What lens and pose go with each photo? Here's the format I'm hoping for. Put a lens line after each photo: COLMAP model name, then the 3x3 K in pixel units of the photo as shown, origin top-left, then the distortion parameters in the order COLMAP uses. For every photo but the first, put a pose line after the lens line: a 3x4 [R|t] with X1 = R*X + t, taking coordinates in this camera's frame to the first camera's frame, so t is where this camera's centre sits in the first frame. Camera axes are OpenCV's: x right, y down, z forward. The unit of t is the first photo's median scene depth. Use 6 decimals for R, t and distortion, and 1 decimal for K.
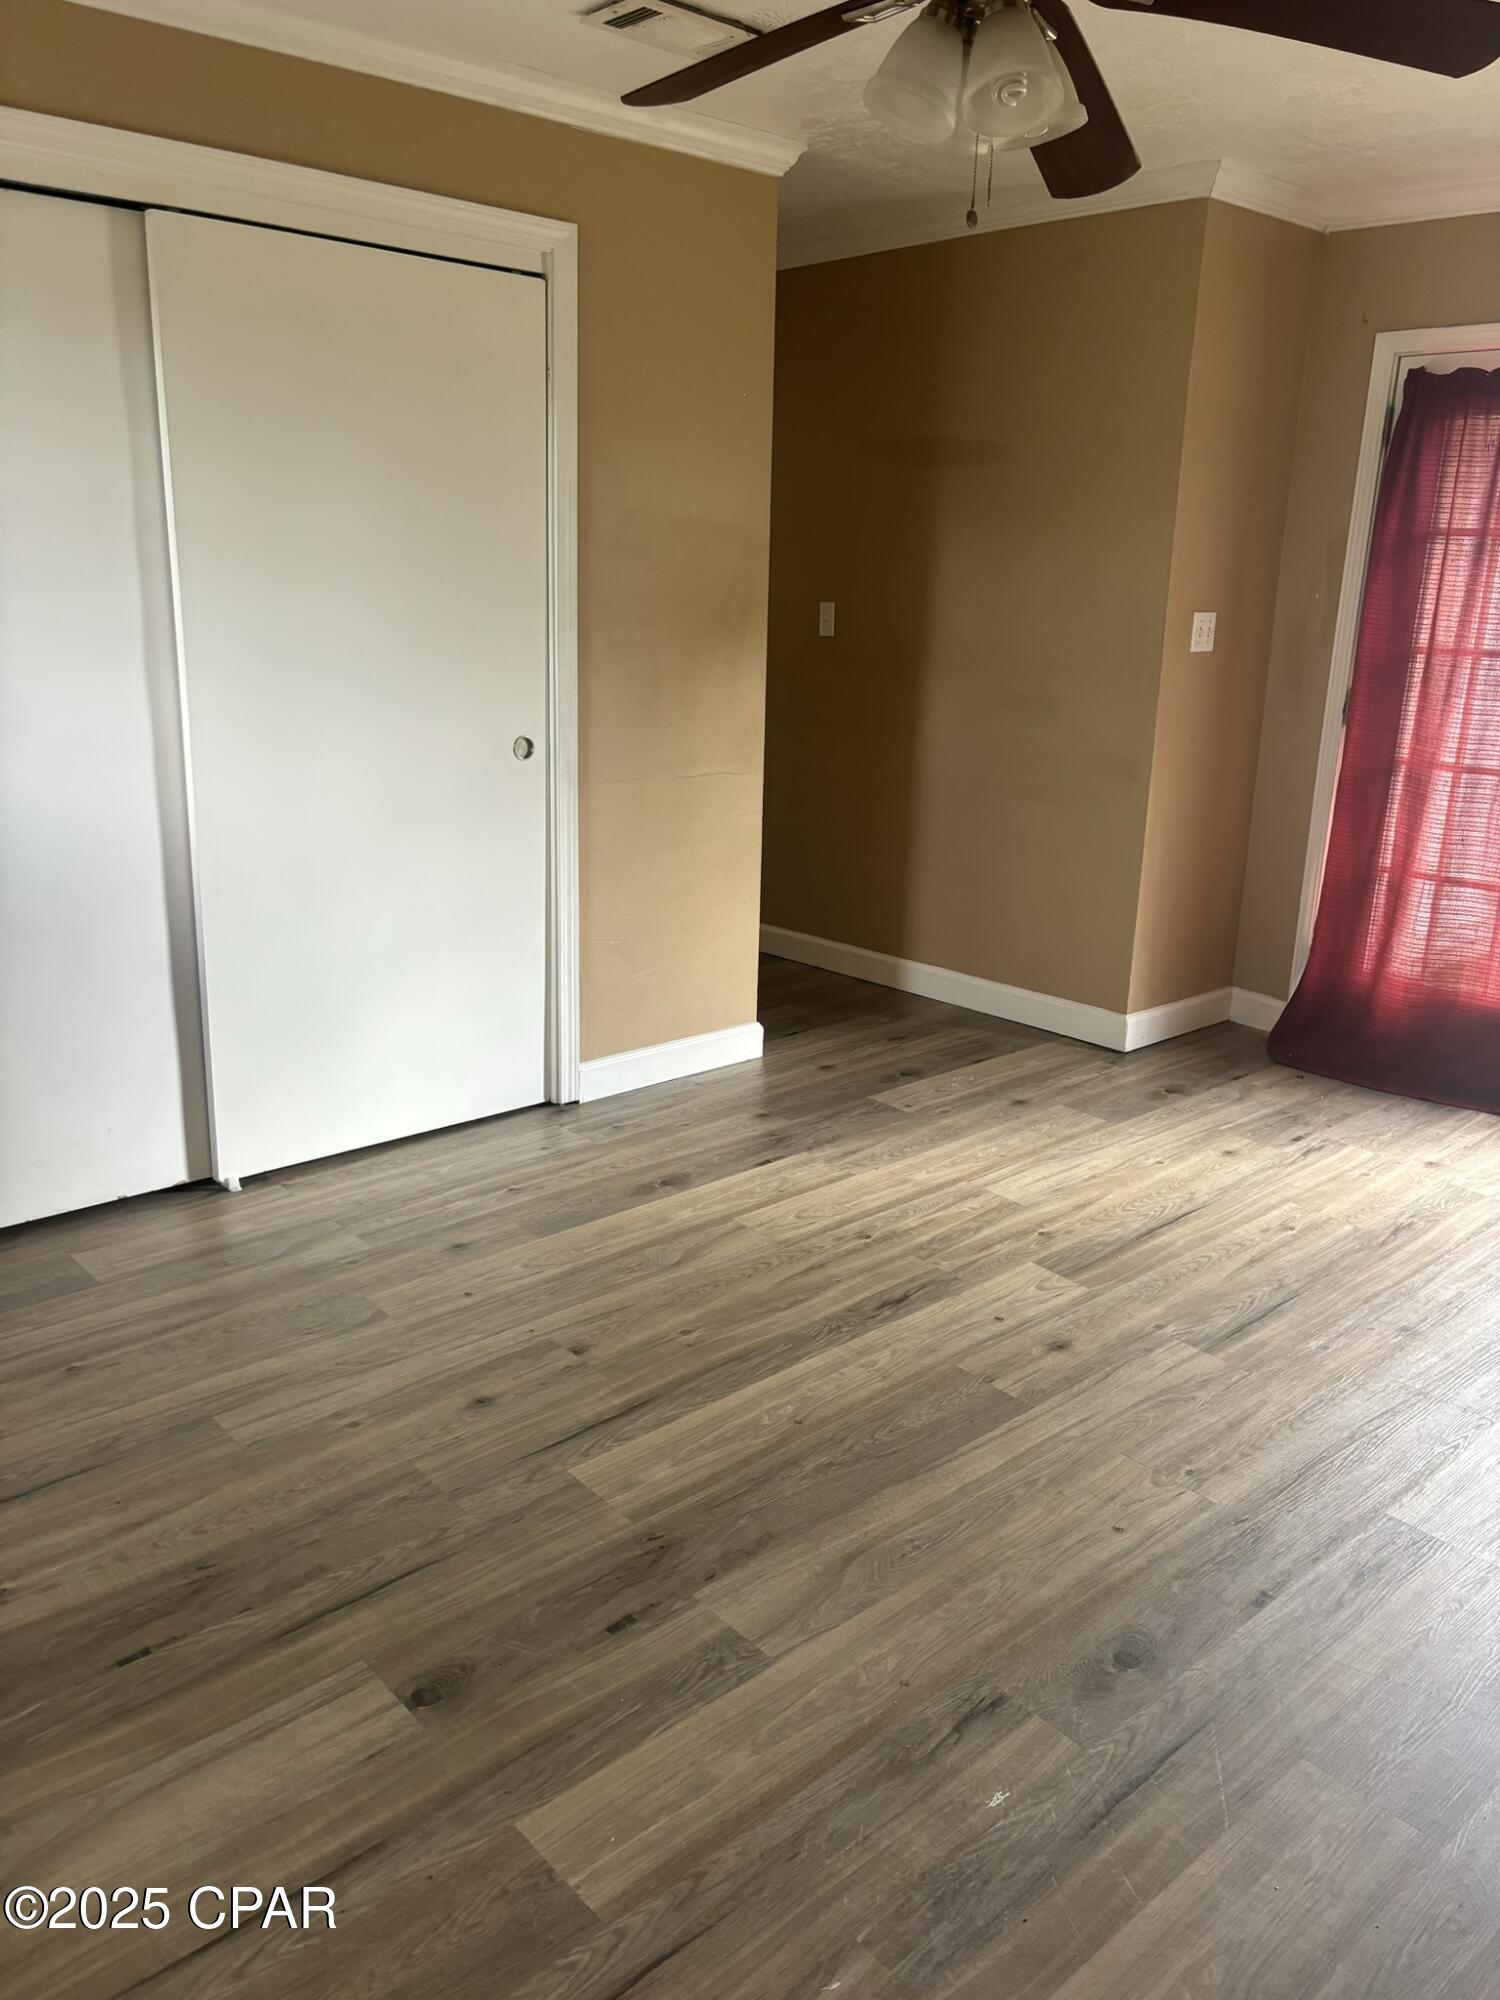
lens RADIAL K [[1511.4, 0, 744.1], [0, 1511.4, 1002.7], [0, 0, 1]] dist [0.001670, -0.012458]
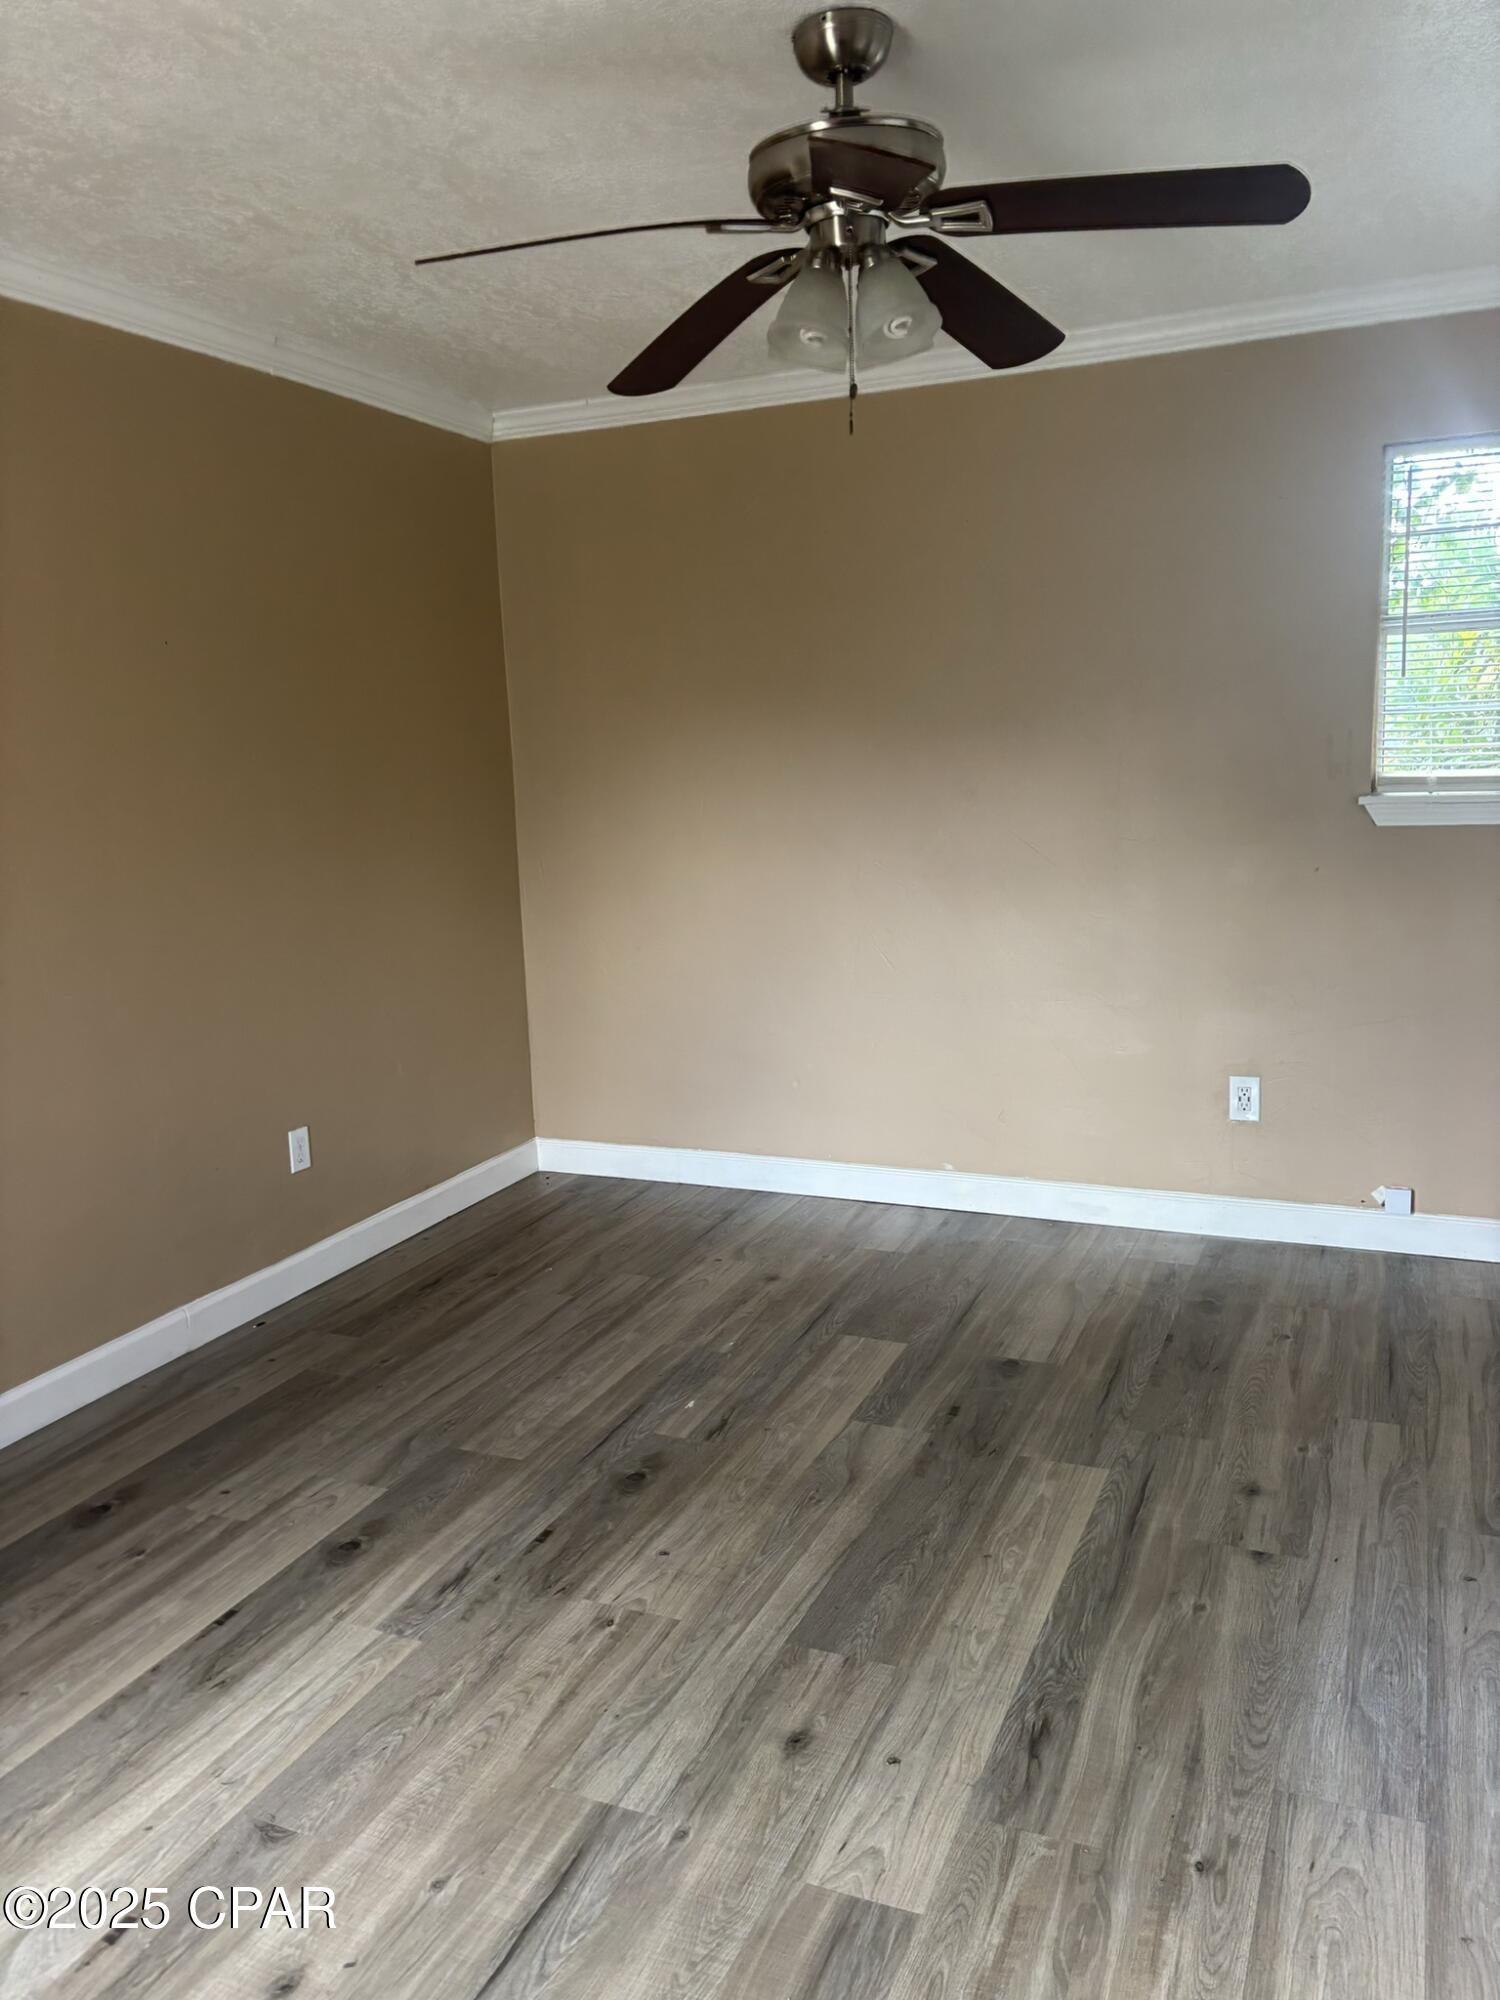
lens RADIAL K [[1511.4, 0, 748.2], [0, 1511.4, 999.1], [0, 0, 1]] dist [0.001670, -0.012458]
pose [[-0.908245, 0.077591, -0.411183, 0.558130], [-0.103143, 0.910824, 0.399701, -0.438564], [0.405529, 0.405437, -0.819248, 1.596566]]
